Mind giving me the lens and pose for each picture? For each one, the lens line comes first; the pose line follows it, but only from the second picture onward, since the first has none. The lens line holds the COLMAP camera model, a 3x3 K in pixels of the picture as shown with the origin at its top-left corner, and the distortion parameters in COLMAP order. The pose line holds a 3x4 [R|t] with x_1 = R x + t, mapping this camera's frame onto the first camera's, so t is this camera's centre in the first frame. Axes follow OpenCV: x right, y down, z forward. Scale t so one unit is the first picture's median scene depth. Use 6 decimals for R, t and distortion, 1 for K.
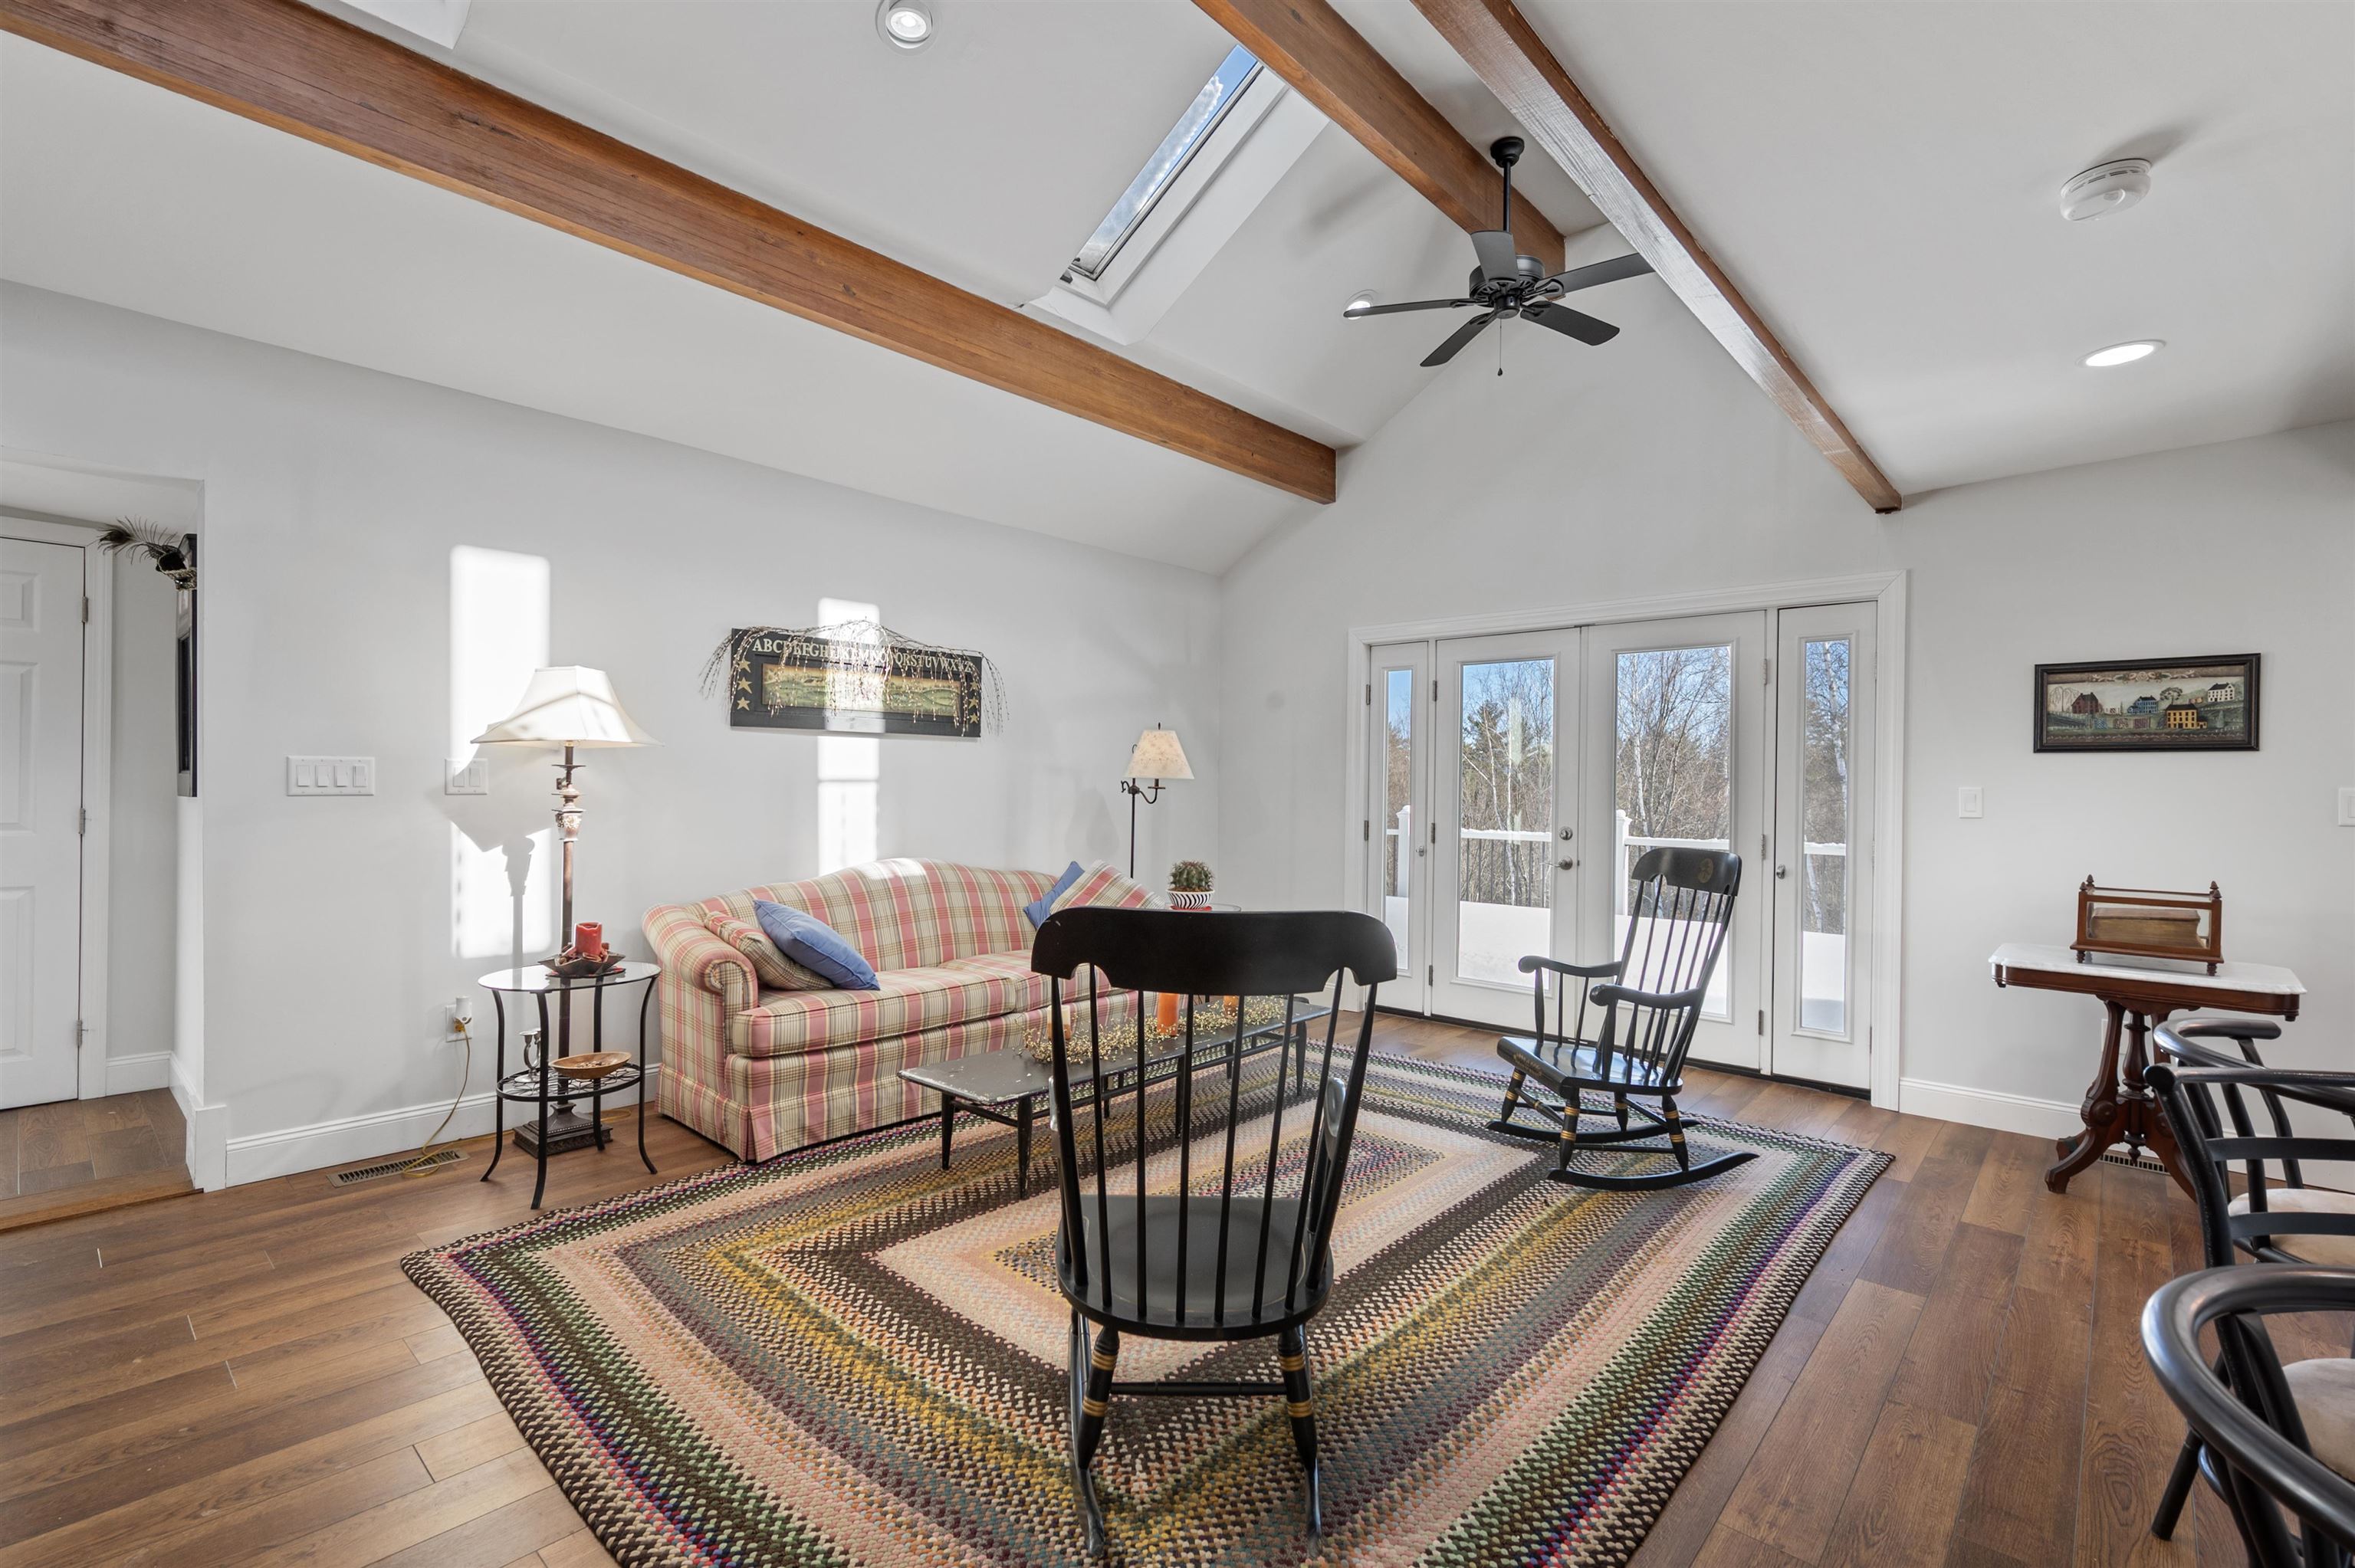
lens RADIAL K [[1066.6, 0, 1177.5], [0, 1066.6, 784.0], [0, 0, 1]] dist [0.000998, 0.000091]
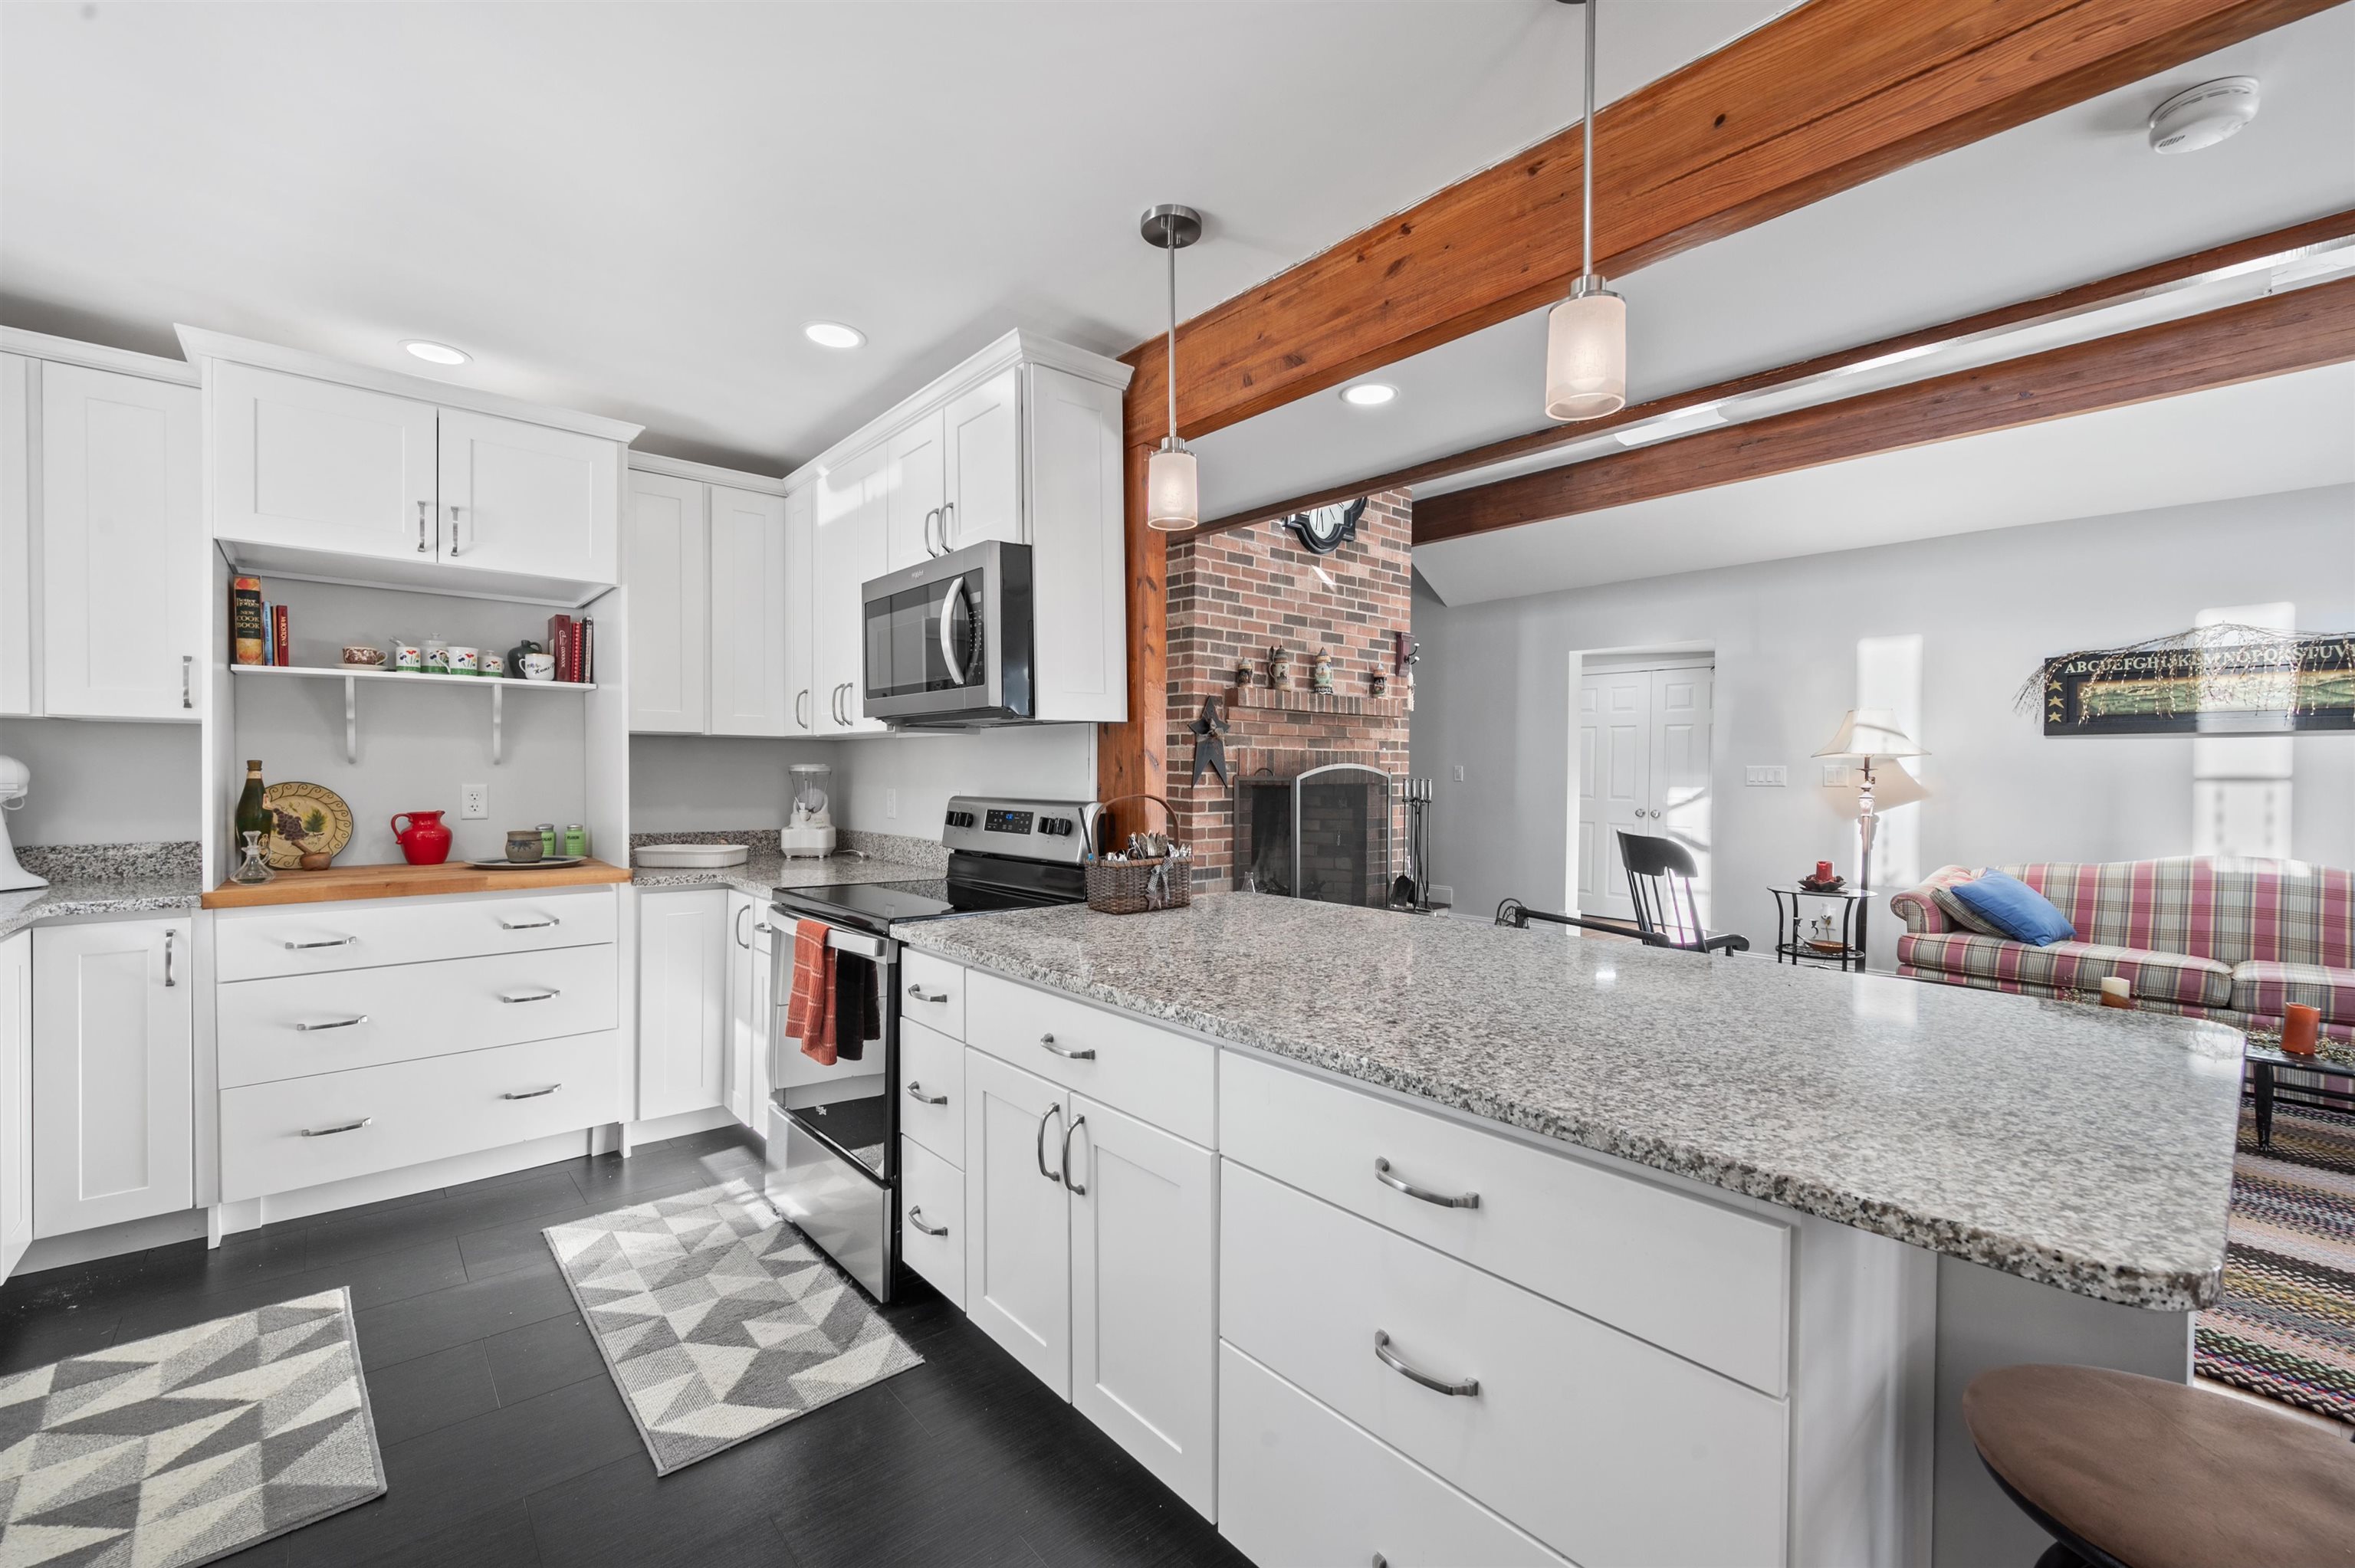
lens RADIAL K [[969.2, 0, 1176.8], [0, 969.2, 787.2], [0, 0, 1]] dist [-0.000969, 0.000233]
pose [[-0.119968, 0.007845, -0.992747, 0.814247], [-0.006122, 0.999944, 0.008642, 0.003168], [0.992759, 0.007114, -0.119914, 0.113419]]
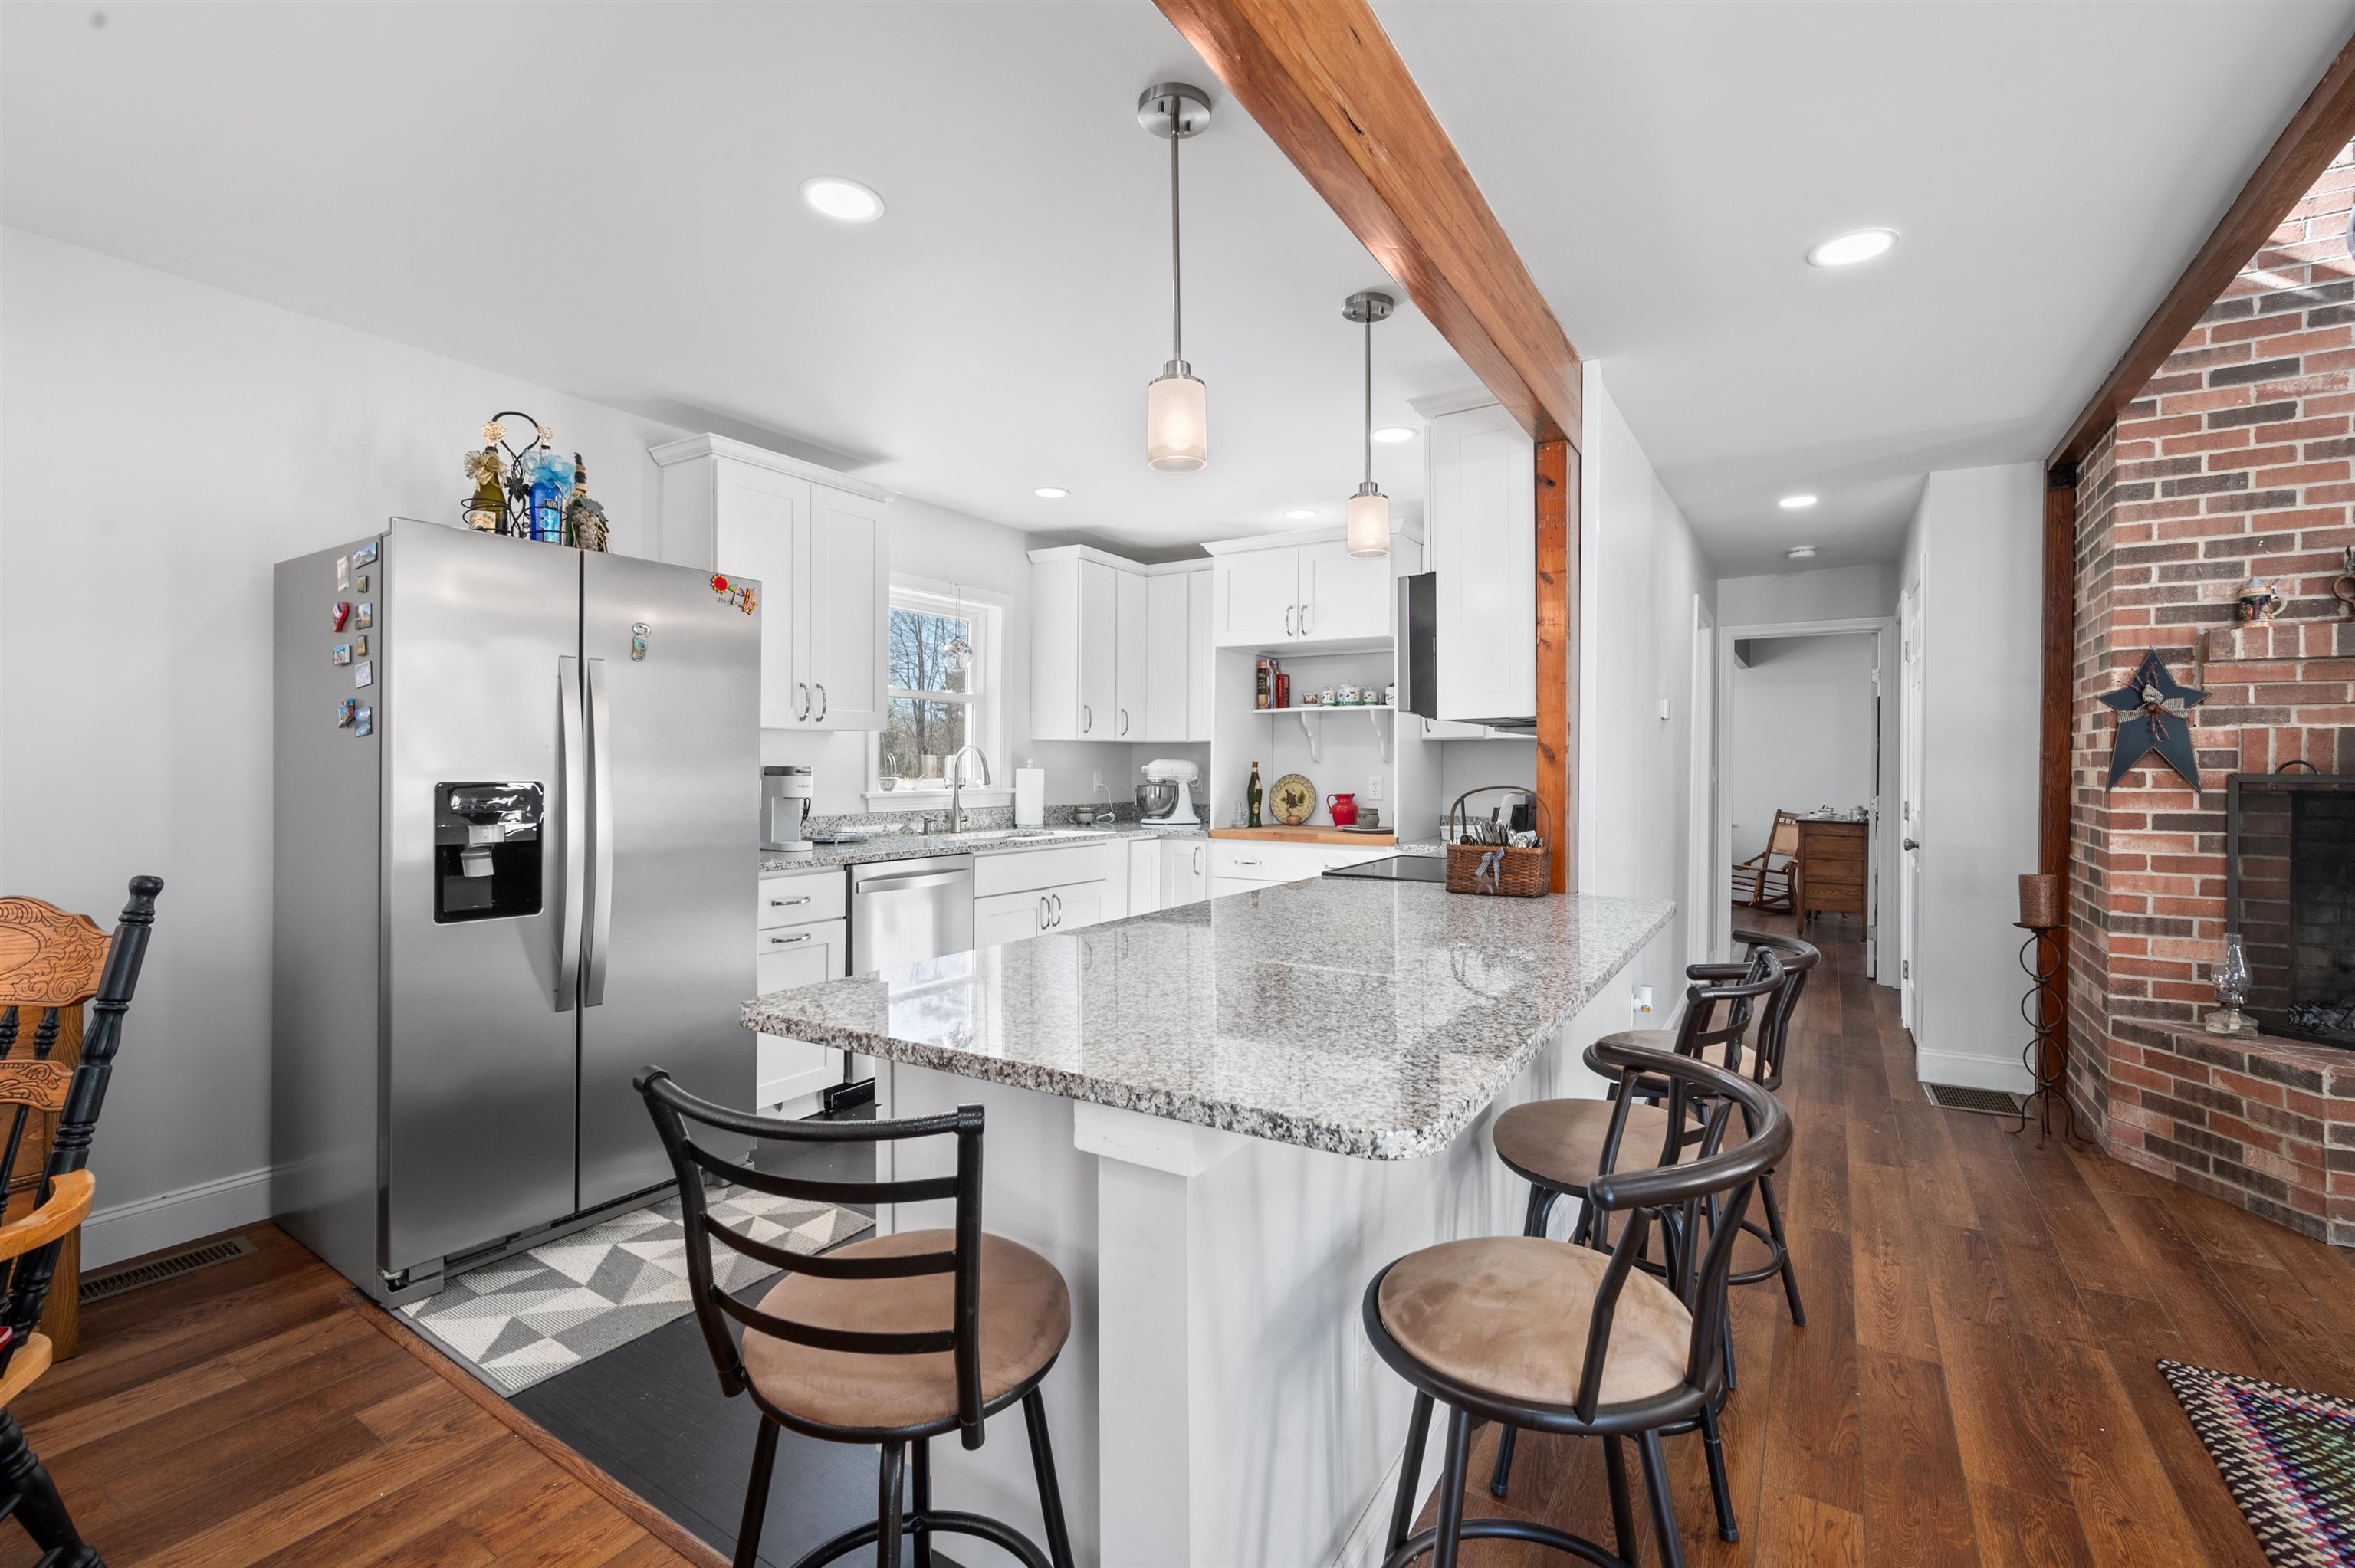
lens RADIAL K [[1016.1, 0, 1183.1], [0, 1016.1, 775.1], [0, 0, 1]] dist [0.000339, 0.000071]
pose [[-0.985486, -0.011075, -0.169394, 0.550494], [-0.012266, 0.999907, 0.005984, 0.004486], [0.169312, 0.007975, -0.985530, 0.613768]]
